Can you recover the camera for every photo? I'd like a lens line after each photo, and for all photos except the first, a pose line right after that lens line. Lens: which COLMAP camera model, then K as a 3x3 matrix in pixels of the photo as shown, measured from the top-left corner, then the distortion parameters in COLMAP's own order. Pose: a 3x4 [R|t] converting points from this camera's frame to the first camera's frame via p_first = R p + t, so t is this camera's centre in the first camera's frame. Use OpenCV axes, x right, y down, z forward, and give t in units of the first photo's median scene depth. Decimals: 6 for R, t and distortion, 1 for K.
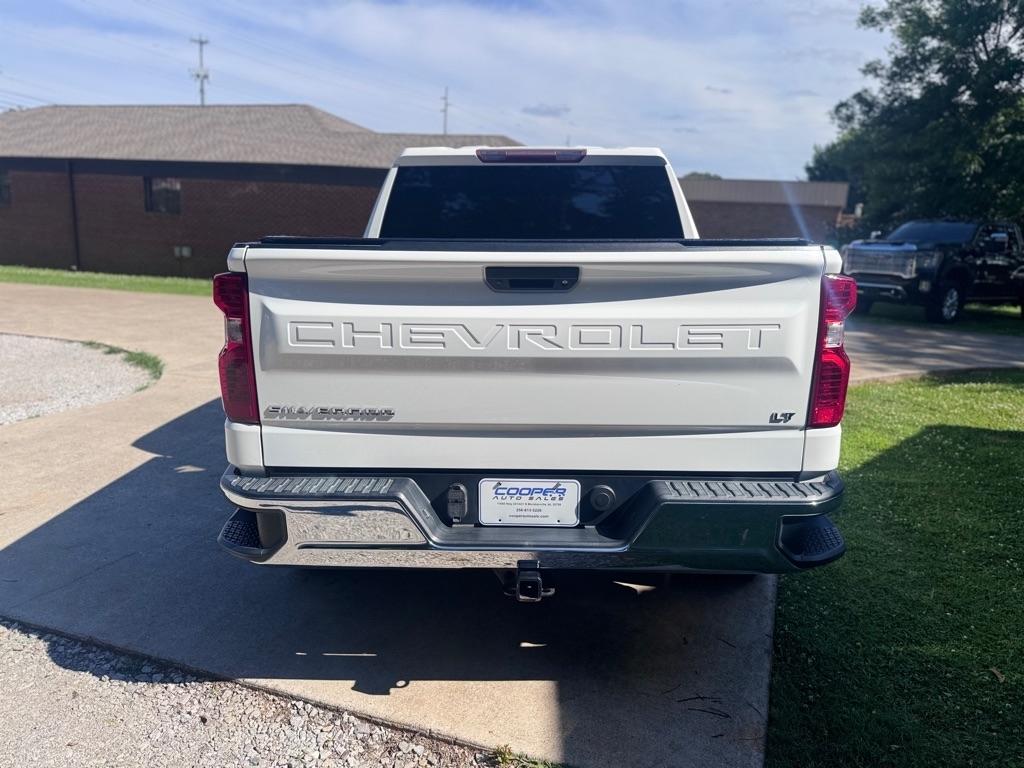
lens RADIAL K [[721.2, 0, 510.7], [0, 721.2, 382.0], [0, 0, 1]] dist [0.049703, -0.067338]
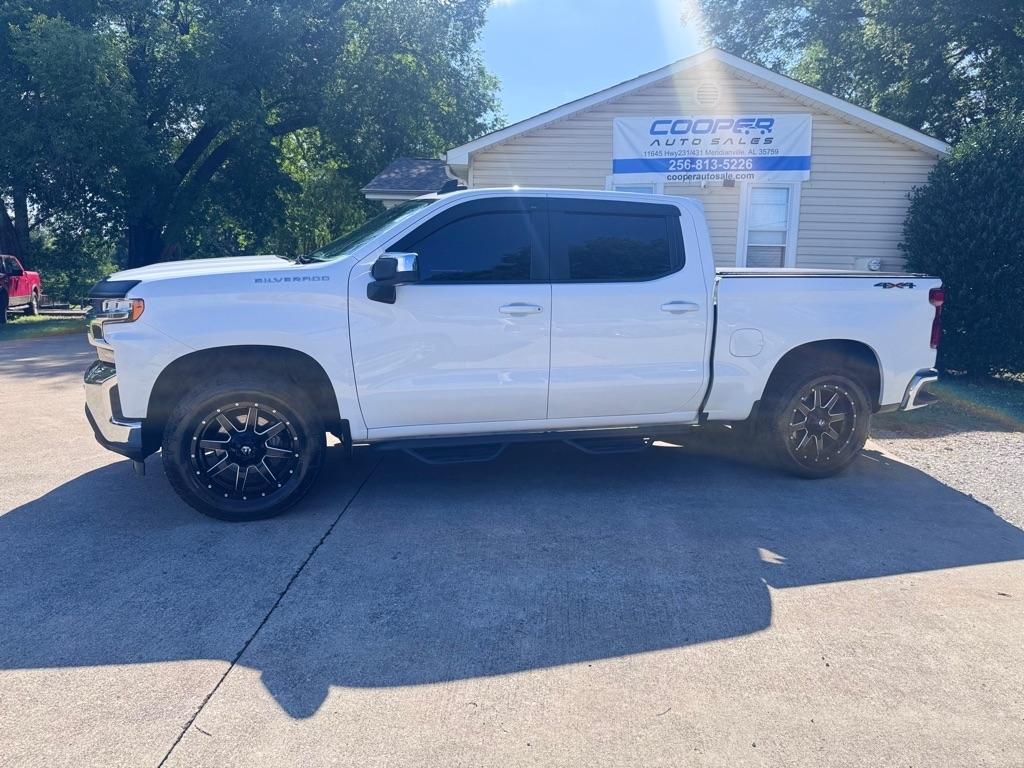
lens RADIAL K [[722.9, 0, 507.6], [0, 722.9, 387.2], [0, 0, 1]] dist [0.020970, -0.030406]
pose [[-0.308586, -0.187100, 0.932613, -2.039644], [0.162814, 0.955604, 0.245585, -0.597264], [-0.937158, 0.227627, -0.264424, 2.746077]]
